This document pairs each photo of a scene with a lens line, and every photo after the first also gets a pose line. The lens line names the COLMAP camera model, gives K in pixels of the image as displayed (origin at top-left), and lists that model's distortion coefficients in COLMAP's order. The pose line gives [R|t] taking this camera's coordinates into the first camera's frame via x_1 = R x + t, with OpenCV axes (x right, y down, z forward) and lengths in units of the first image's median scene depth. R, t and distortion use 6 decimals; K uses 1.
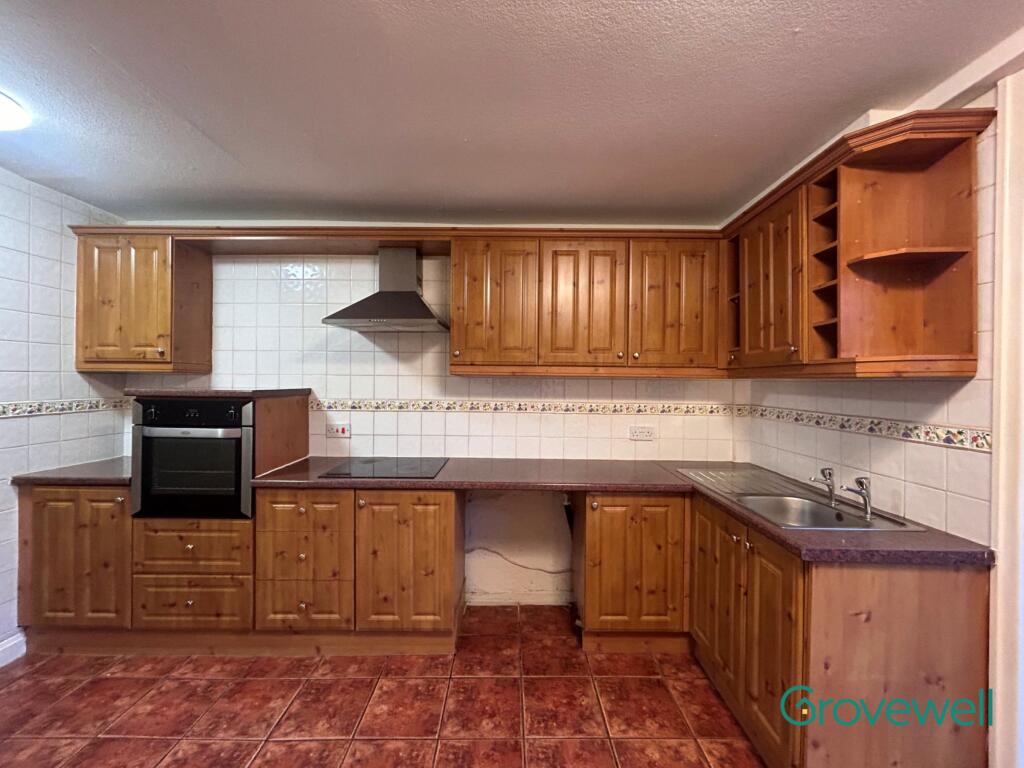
lens RADIAL K [[415.3, 0, 511.7], [0, 415.3, 381.7], [0, 0, 1]] dist [-0.000466, 0.000269]
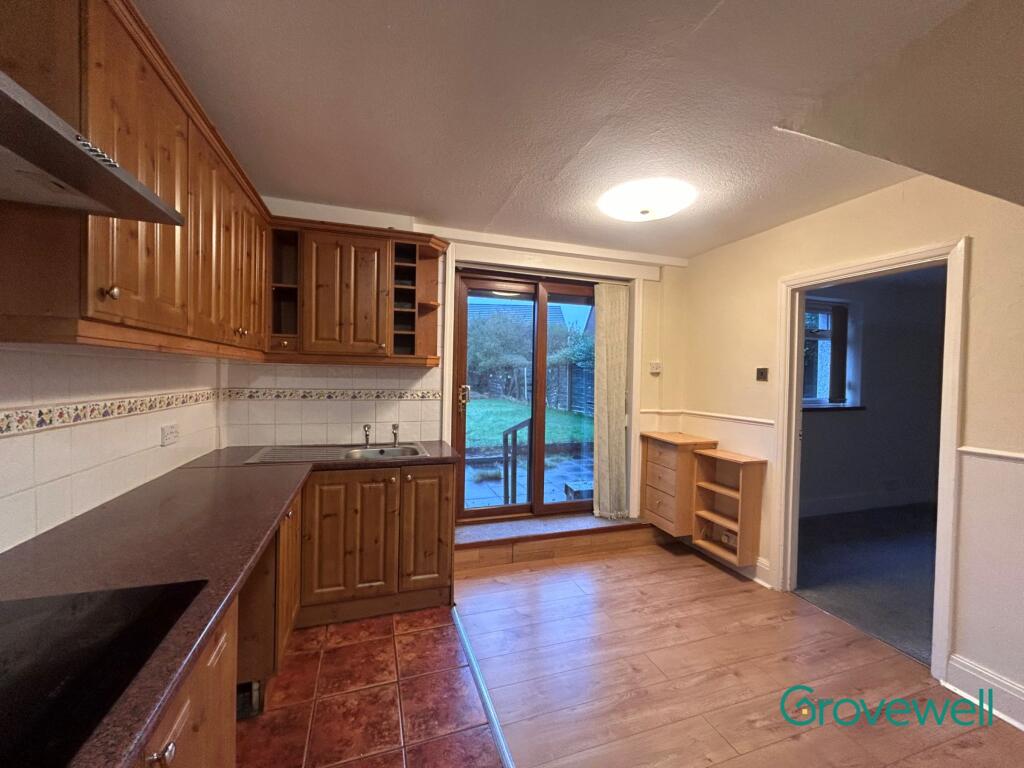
lens RADIAL K [[415.3, 0, 511.7], [0, 415.3, 381.7], [0, 0, 1]] dist [-0.000466, 0.000269]
pose [[-0.322321, -0.033539, 0.946036, -0.718117], [-0.020831, 0.999381, 0.028332, -0.001908], [-0.946401, -0.010575, -0.322820, 0.848114]]
